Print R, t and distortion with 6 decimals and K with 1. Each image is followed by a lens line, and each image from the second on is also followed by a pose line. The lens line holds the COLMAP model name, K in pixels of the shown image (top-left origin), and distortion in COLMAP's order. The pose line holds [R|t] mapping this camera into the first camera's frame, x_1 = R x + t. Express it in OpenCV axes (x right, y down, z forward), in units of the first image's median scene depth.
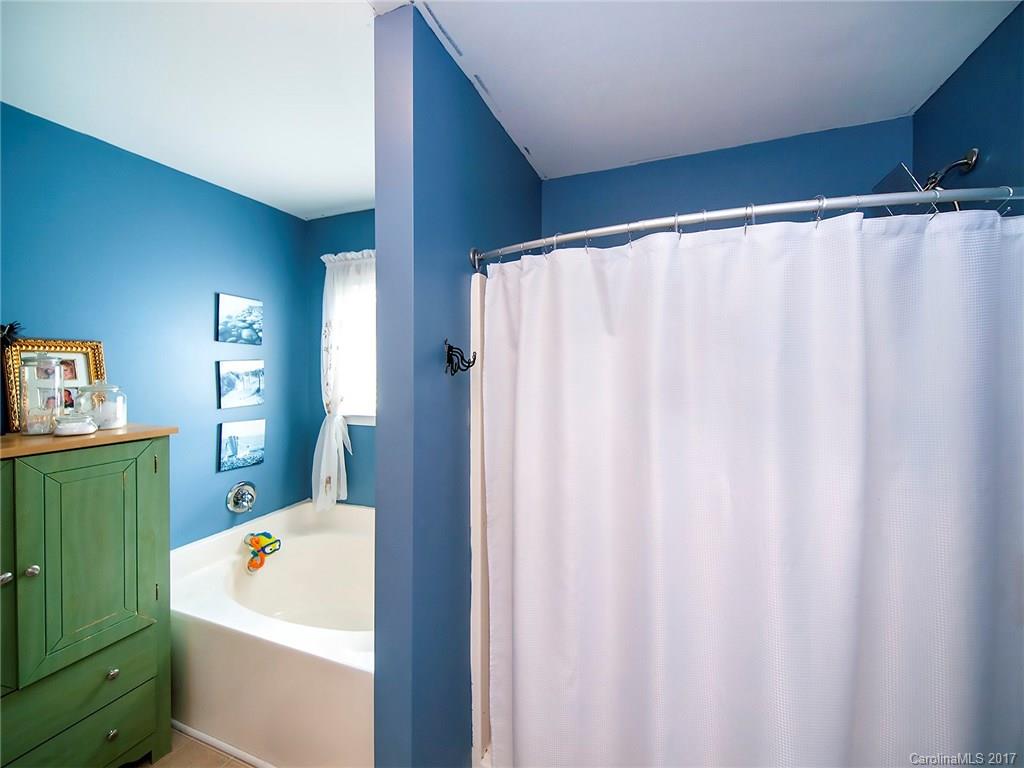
lens RADIAL K [[420.9, 0, 512.5], [0, 420.9, 375.2], [0, 0, 1]] dist [0.000111, -0.000086]
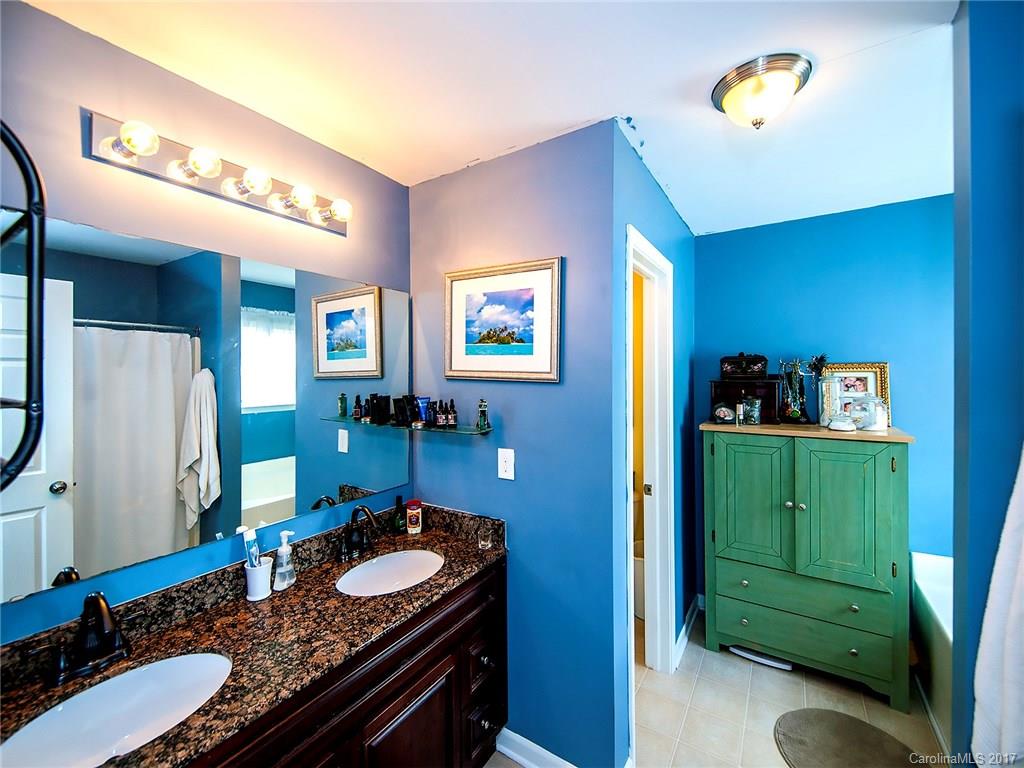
lens RADIAL K [[420.9, 0, 512.8], [0, 420.9, 377.4], [0, 0, 1]] dist [0.000111, -0.000086]
pose [[-0.206440, 0.007133, -0.978433, 0.545812], [-0.007631, 0.999931, 0.008900, -0.040096], [0.978430, 0.009304, -0.206371, 0.166793]]
